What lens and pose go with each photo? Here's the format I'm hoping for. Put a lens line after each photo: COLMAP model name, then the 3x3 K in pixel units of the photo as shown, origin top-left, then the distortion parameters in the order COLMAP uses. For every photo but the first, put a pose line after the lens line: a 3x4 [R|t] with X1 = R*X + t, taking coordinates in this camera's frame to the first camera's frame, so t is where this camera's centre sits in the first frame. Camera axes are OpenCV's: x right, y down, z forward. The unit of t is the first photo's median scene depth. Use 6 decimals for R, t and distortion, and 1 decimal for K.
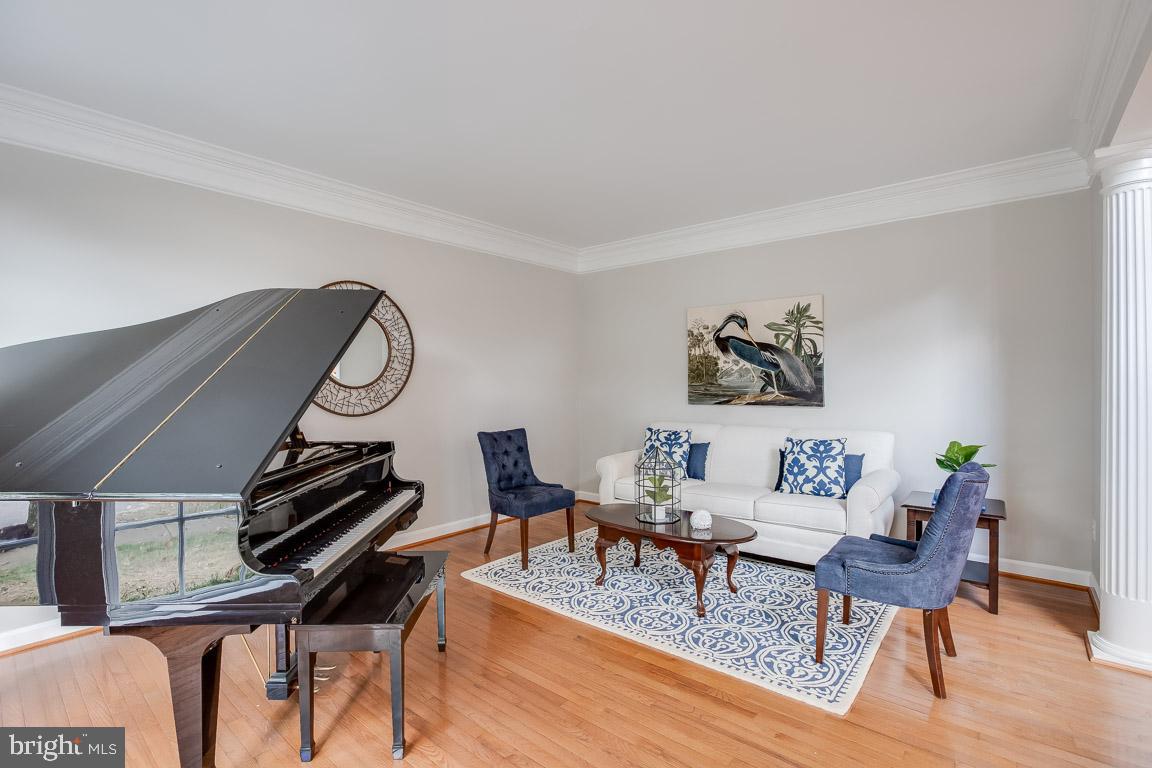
lens RADIAL K [[529.9, 0, 574.1], [0, 529.9, 383.8], [0, 0, 1]] dist [-0.040137, 0.000073]
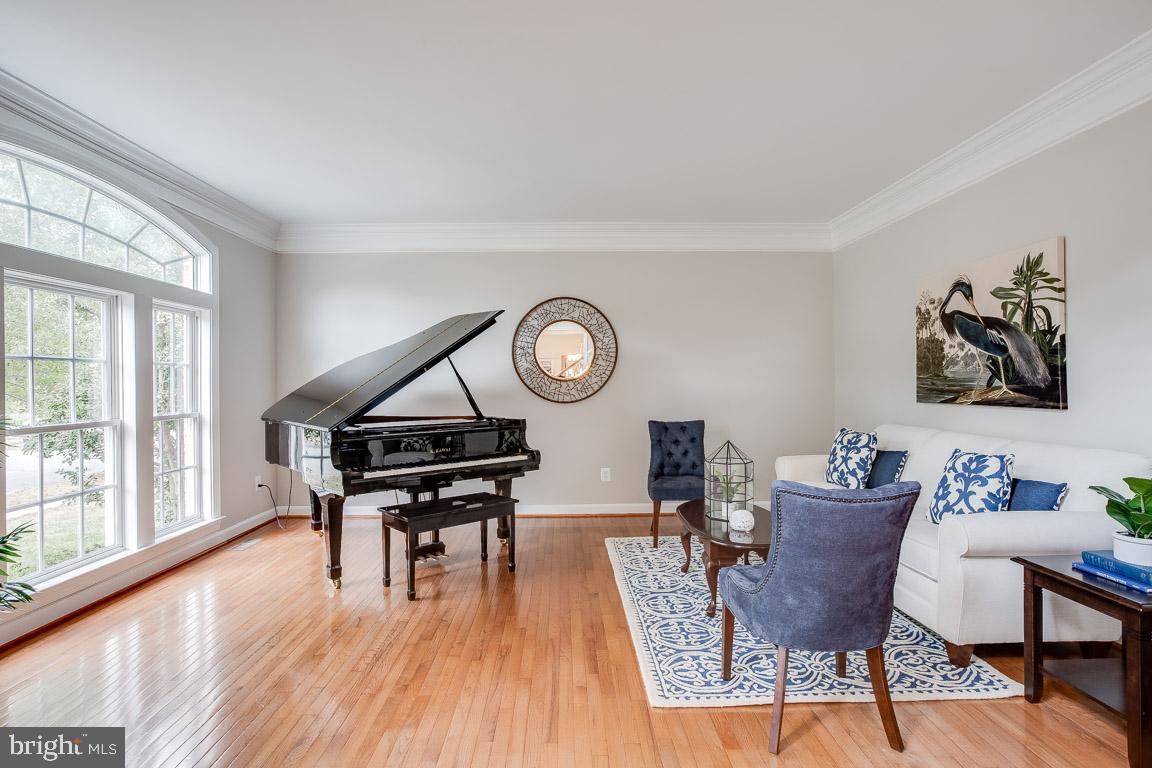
lens RADIAL K [[581.2, 0, 579.1], [0, 581.2, 384.5], [0, 0, 1]] dist [0.005251, 0.001190]
pose [[0.670253, 0.004389, -0.742119, 0.586021], [0.000246, 0.999981, 0.006136, 0.007691], [0.742132, -0.004296, 0.670240, 0.070841]]
